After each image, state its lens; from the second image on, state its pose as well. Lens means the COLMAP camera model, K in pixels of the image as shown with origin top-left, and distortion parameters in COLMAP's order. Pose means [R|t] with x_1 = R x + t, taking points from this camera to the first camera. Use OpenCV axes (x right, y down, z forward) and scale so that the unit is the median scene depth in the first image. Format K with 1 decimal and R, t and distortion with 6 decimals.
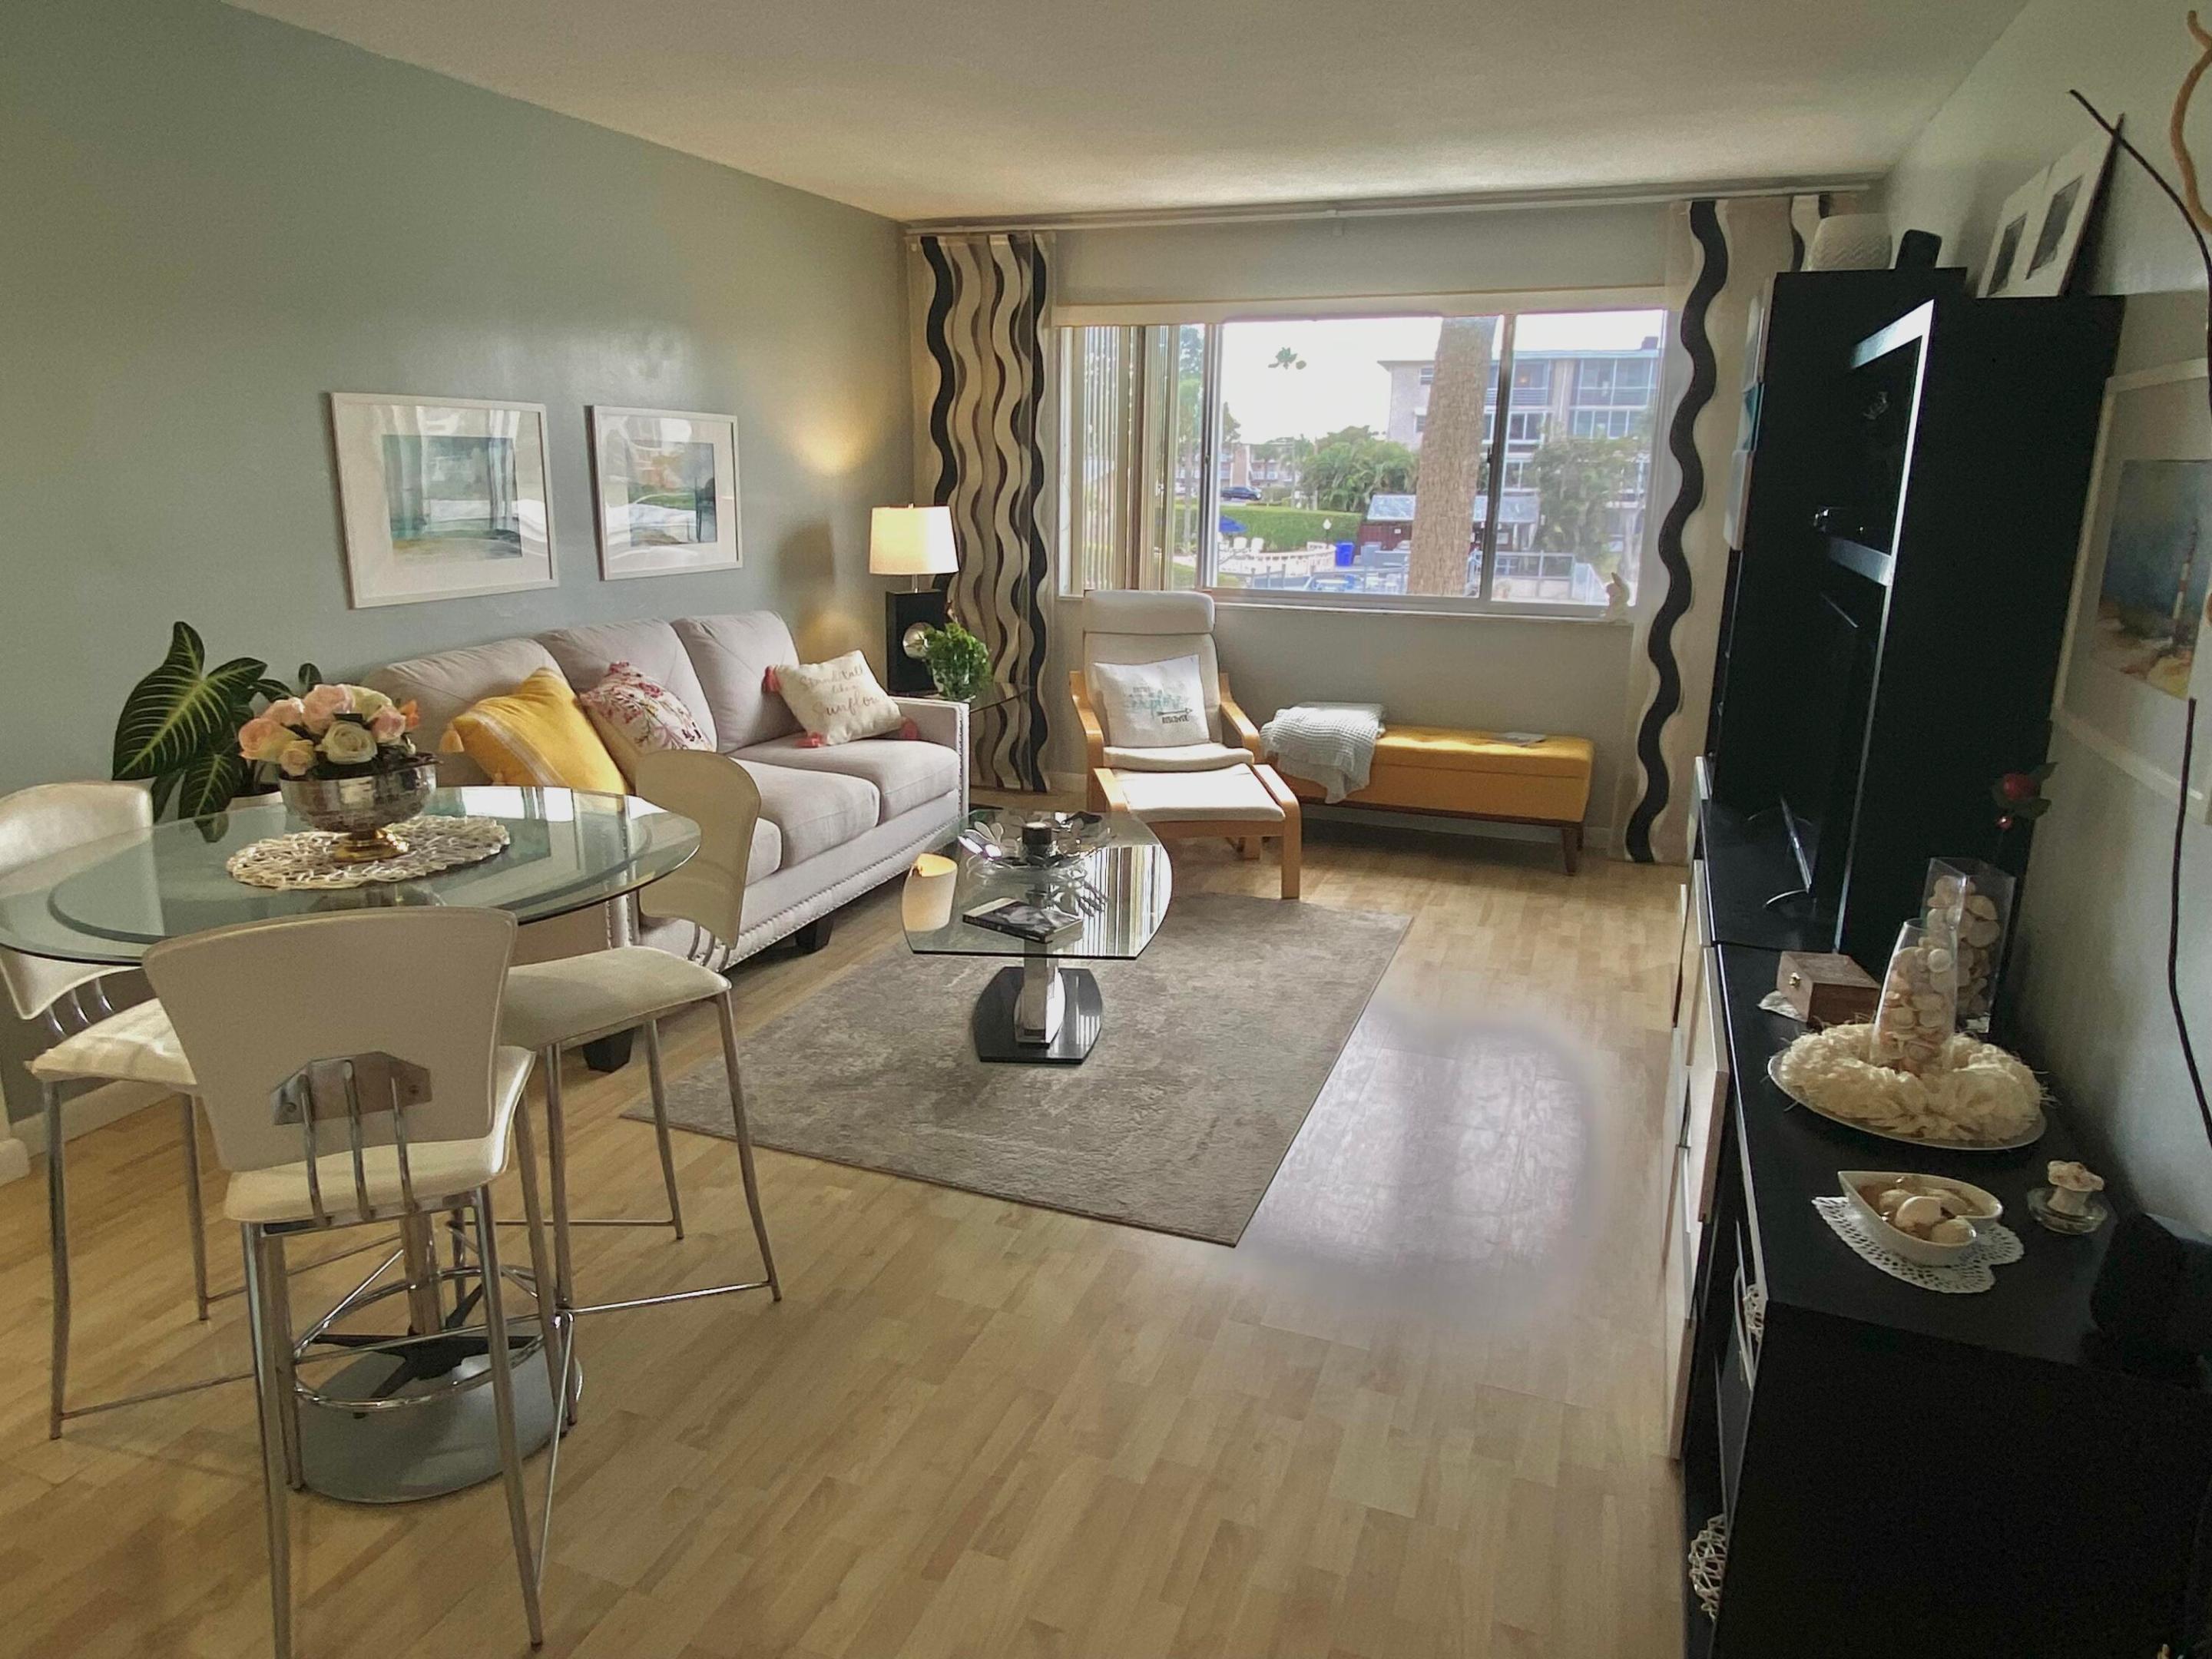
lens RADIAL K [[1356.5, 0, 1106.0], [0, 1356.5, 829.5], [0, 0, 1]] dist [0.002495, 0.000192]
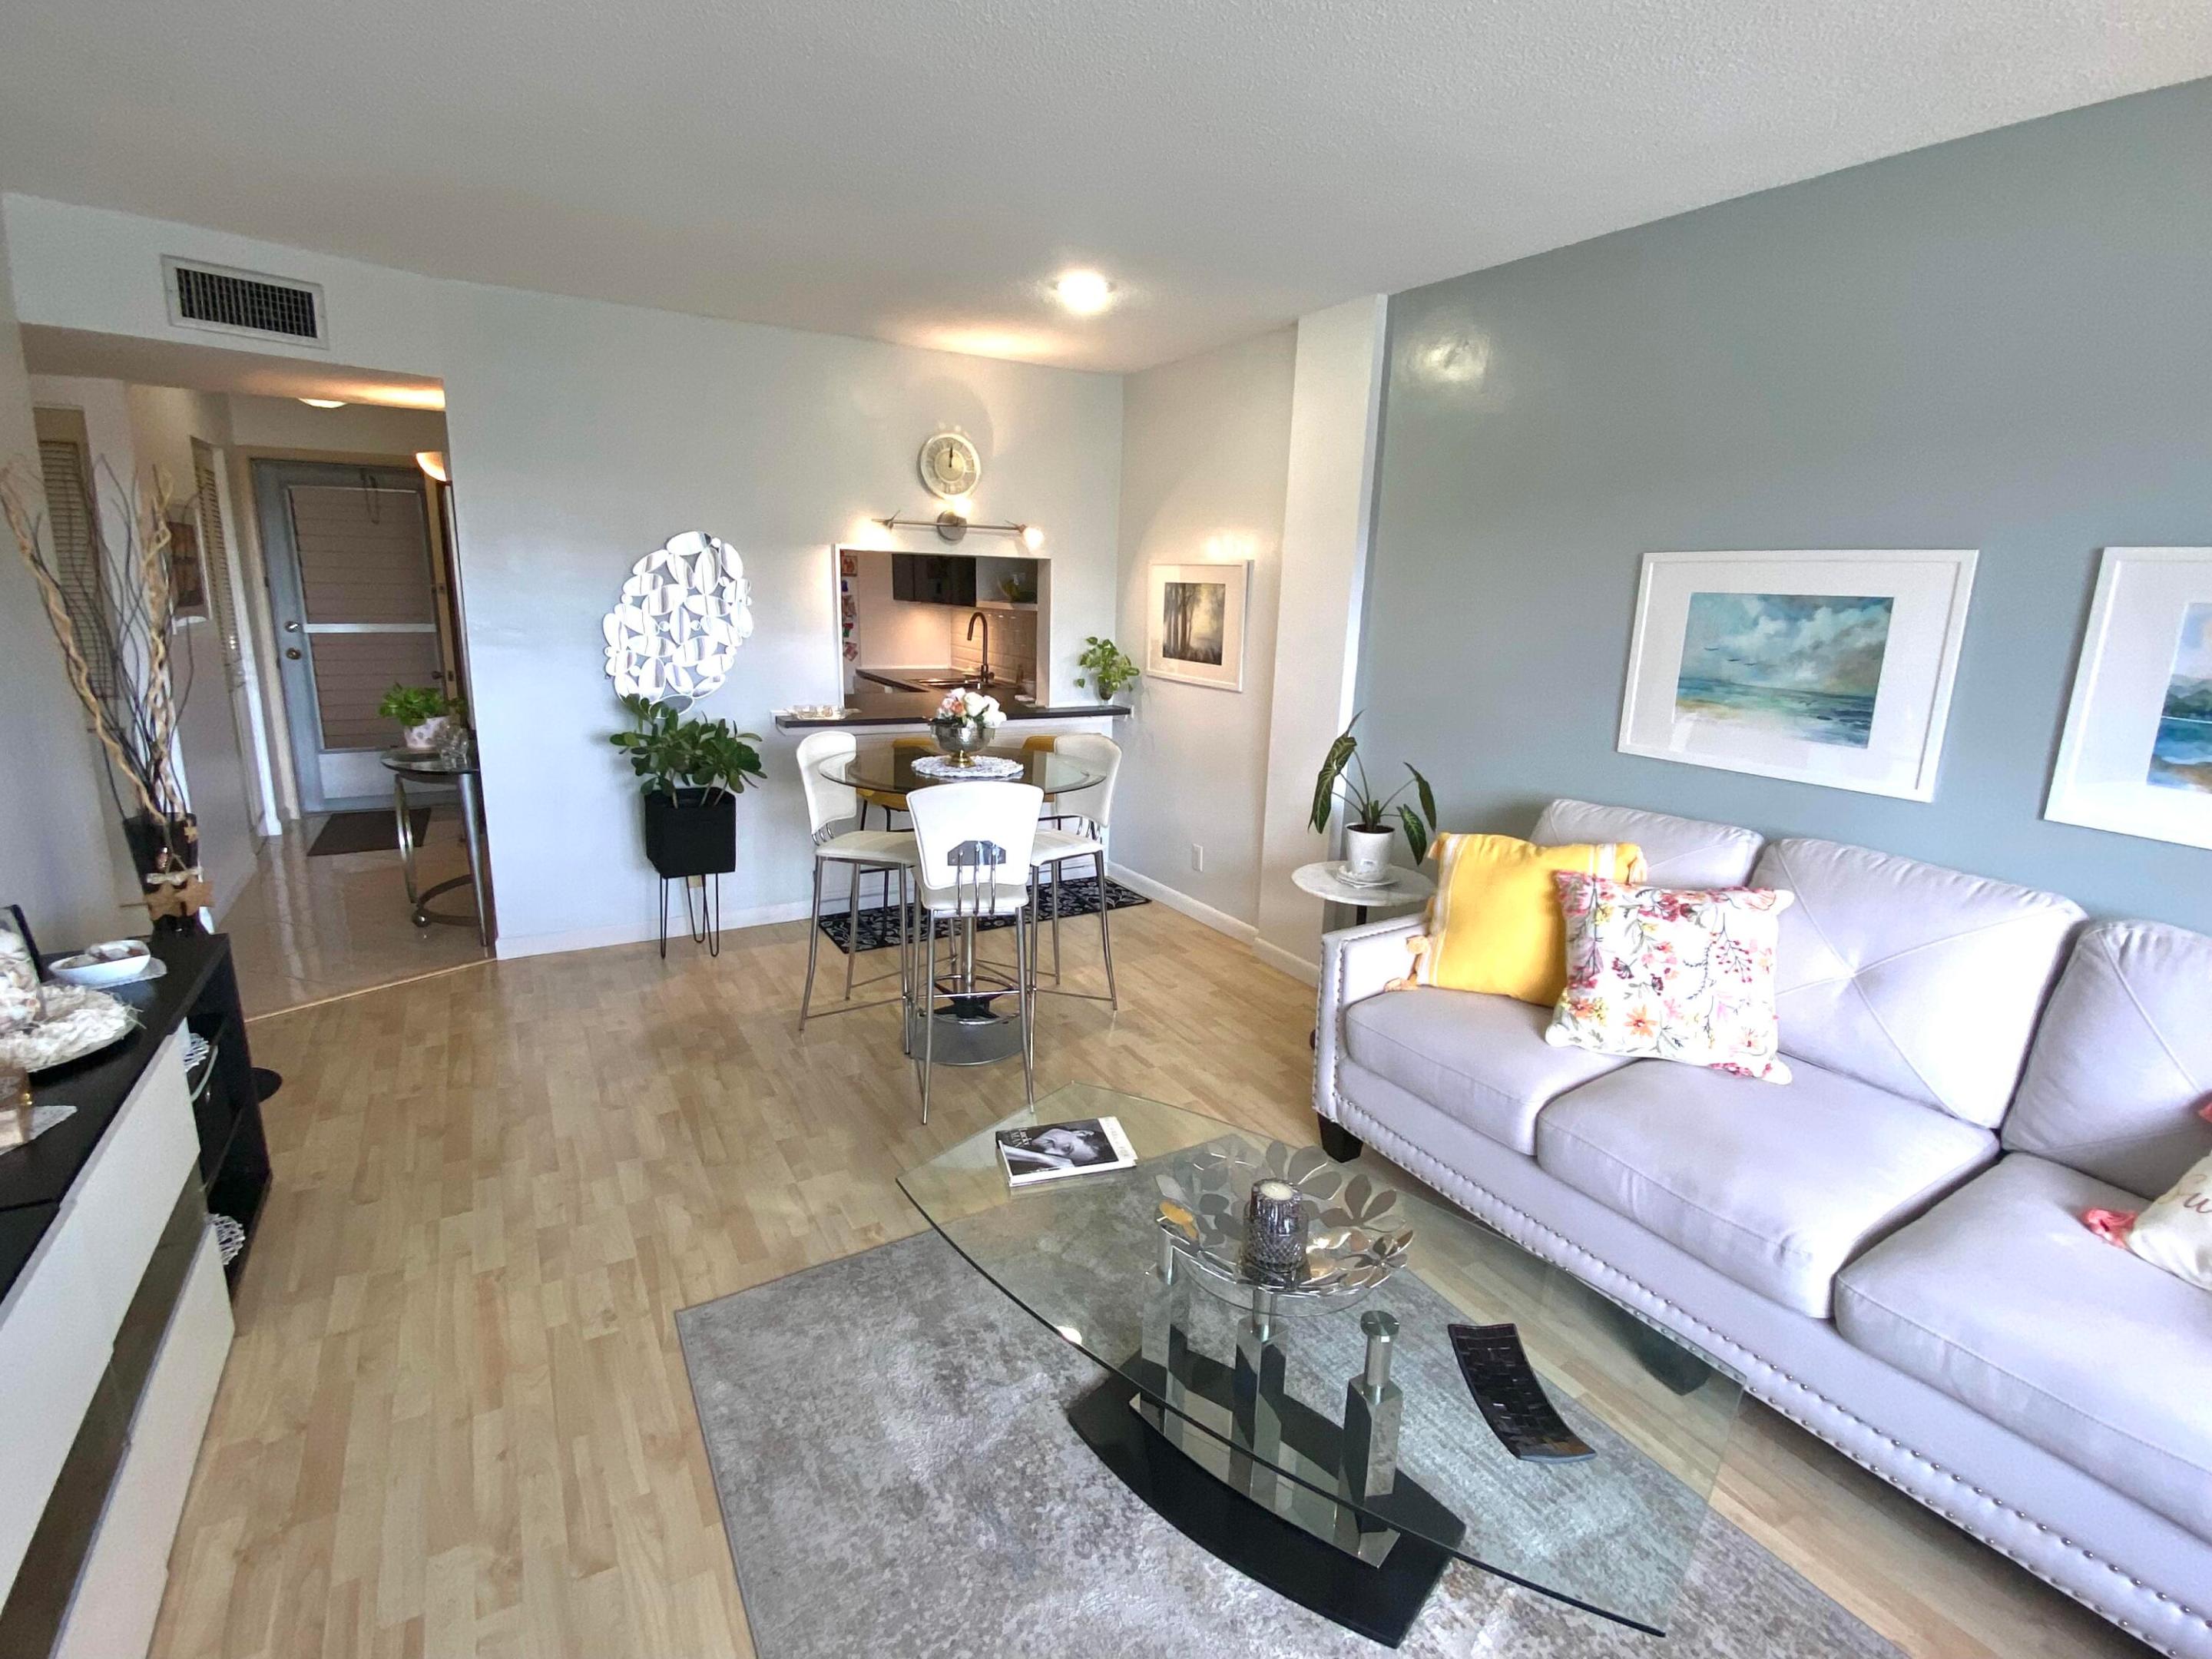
lens RADIAL K [[1053.4, 0, 1106.0], [0, 1053.4, 829.5], [0, 0, 1]] dist [0.000281, -0.000034]
pose [[-0.628811, 0.142585, -0.764373, 0.381433], [-0.239137, 0.899934, 0.364599, -0.342875], [0.739871, 0.412054, -0.531791, 1.268491]]
